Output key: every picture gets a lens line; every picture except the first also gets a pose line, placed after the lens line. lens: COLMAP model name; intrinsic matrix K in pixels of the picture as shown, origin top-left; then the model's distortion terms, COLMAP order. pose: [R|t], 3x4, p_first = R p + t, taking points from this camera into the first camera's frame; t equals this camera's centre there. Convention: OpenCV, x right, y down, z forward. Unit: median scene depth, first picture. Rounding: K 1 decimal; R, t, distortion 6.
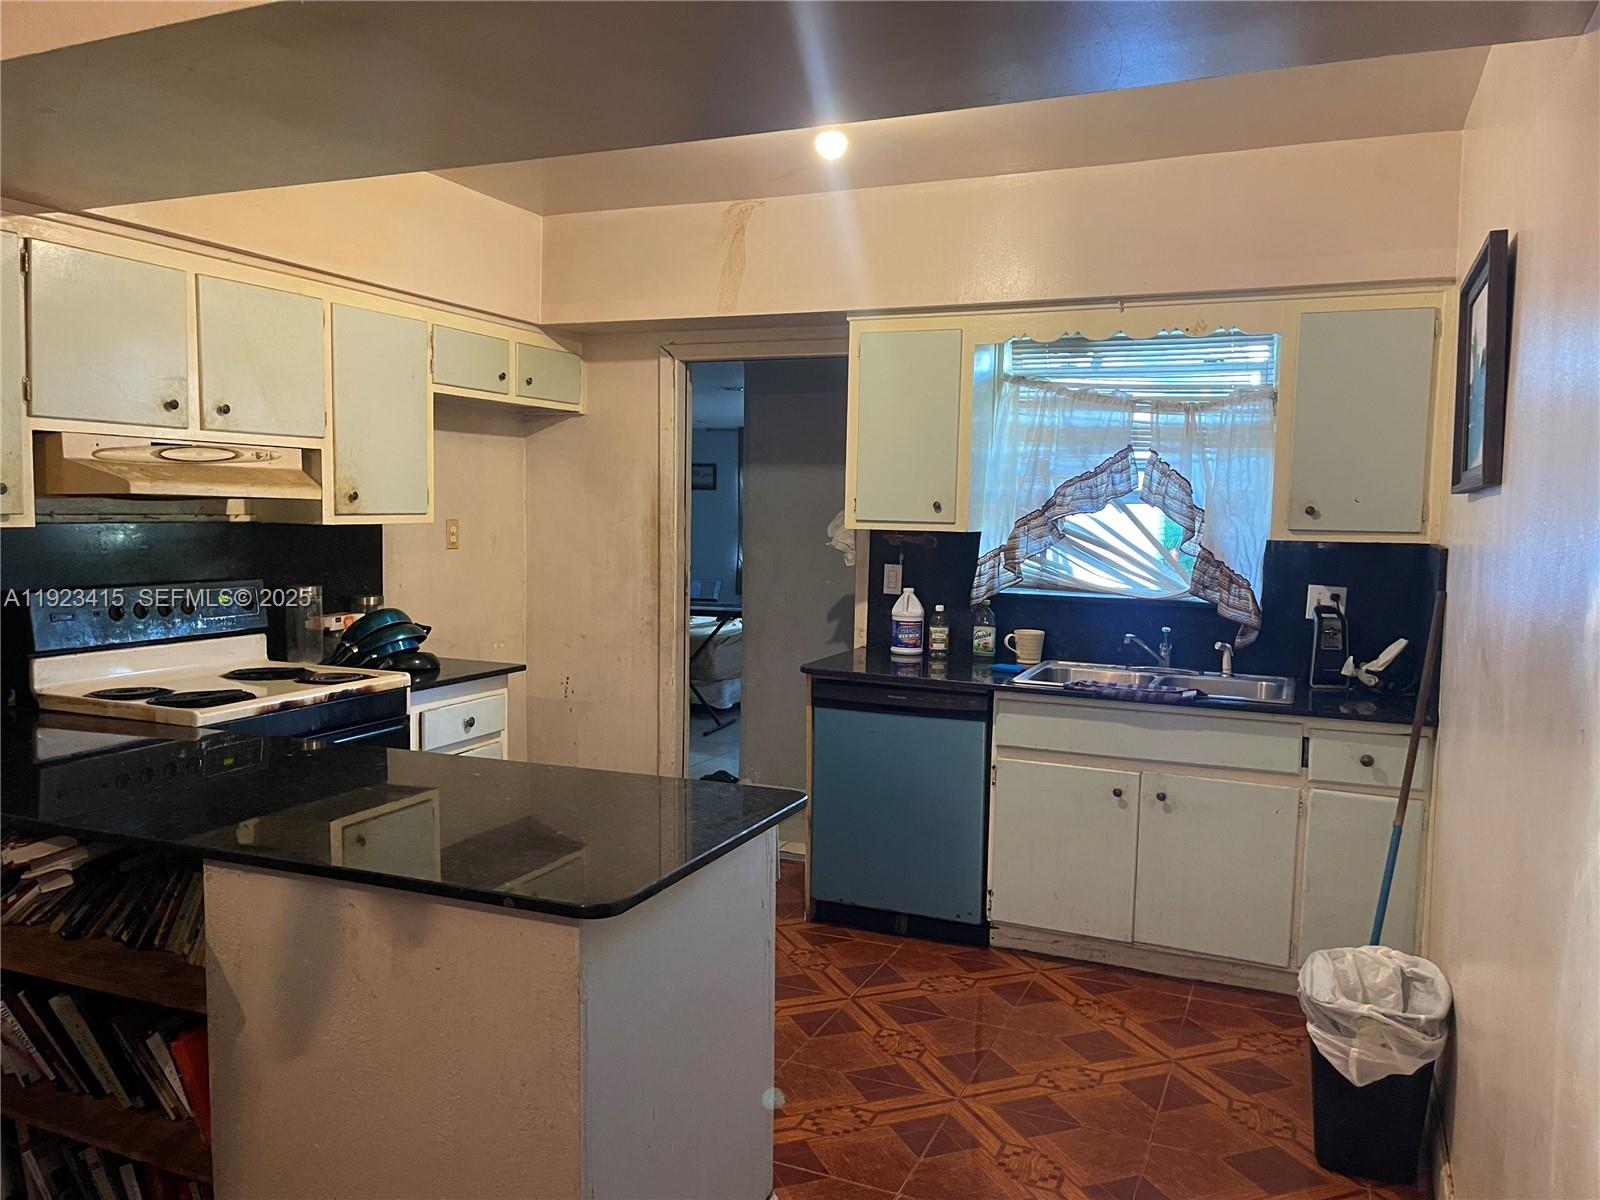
lens RADIAL K [[1199.8, 0, 804.8], [0, 1199.8, 609.1], [0, 0, 1]] dist [0.067815, -0.093985]
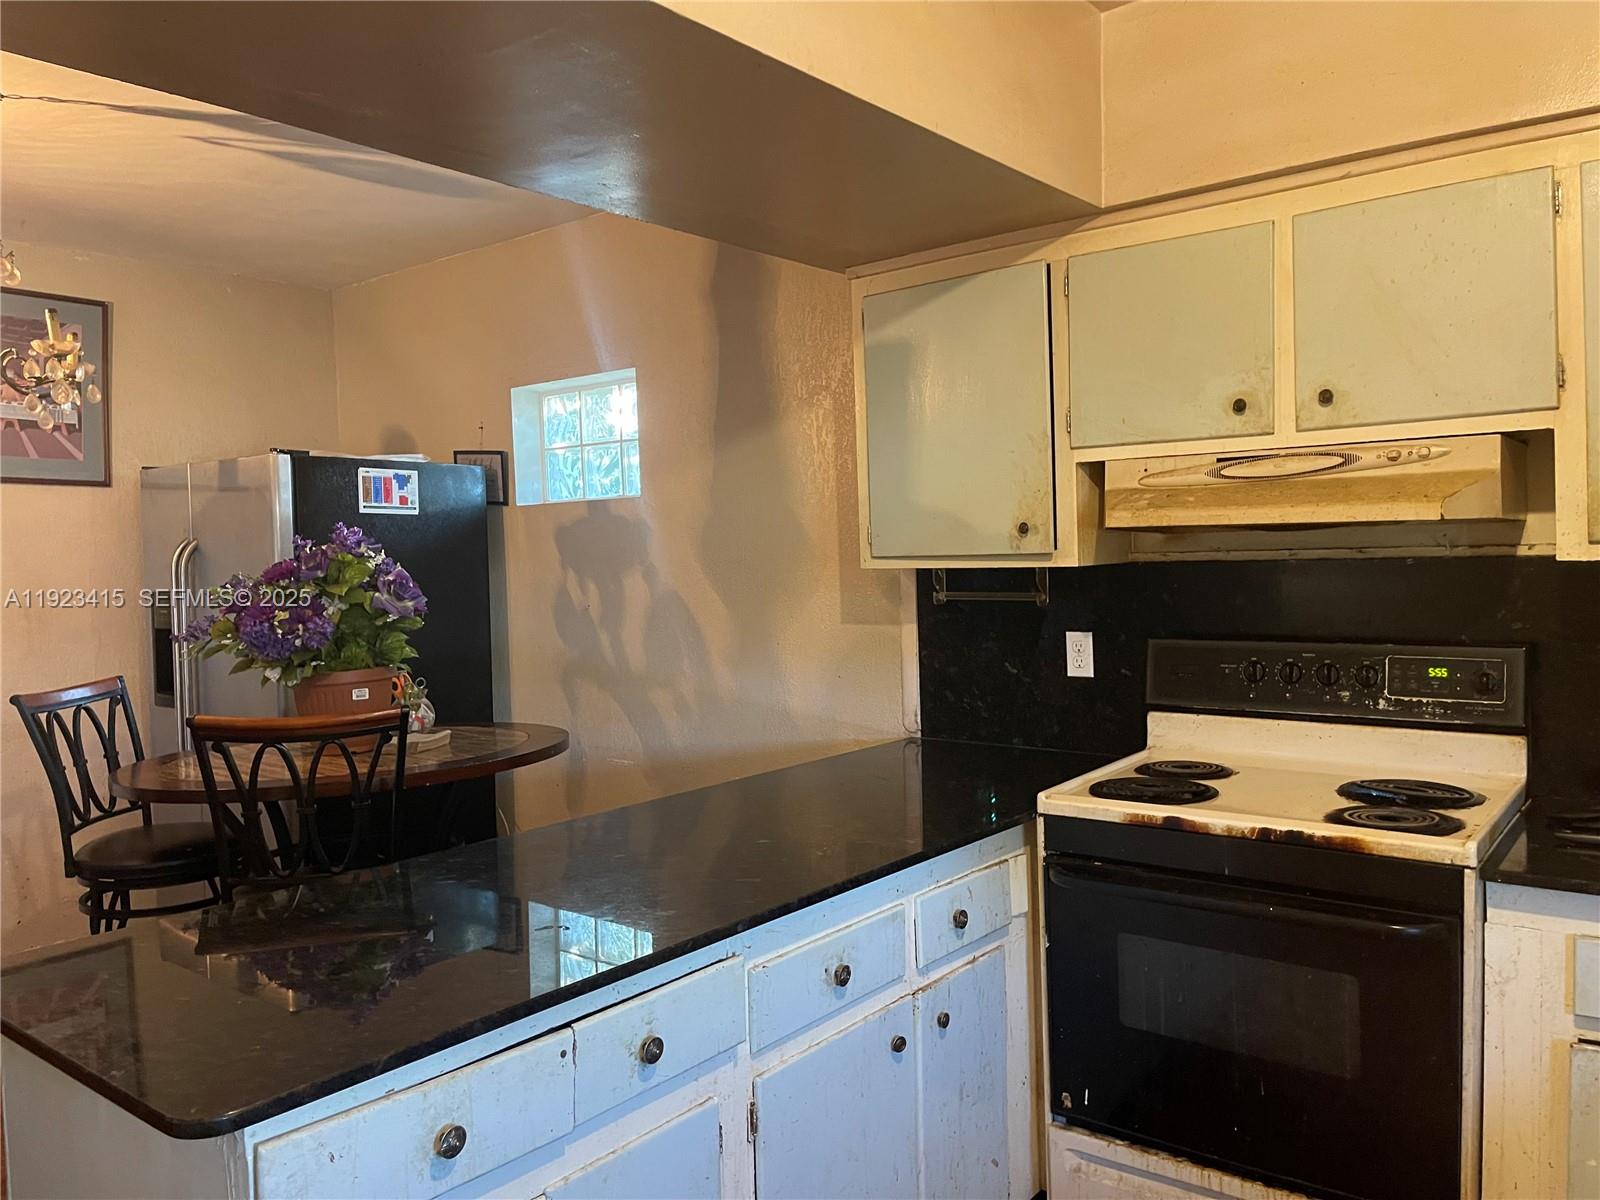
lens RADIAL K [[1192.1, 0, 790.1], [0, 1192.1, 603.4], [0, 0, 1]] dist [0.064565, -0.090894]
pose [[-0.267205, 0.038803, -0.962858, 0.233358], [-0.056987, 0.996804, 0.055985, -0.058541], [0.961953, 0.069830, -0.264140, 0.770551]]
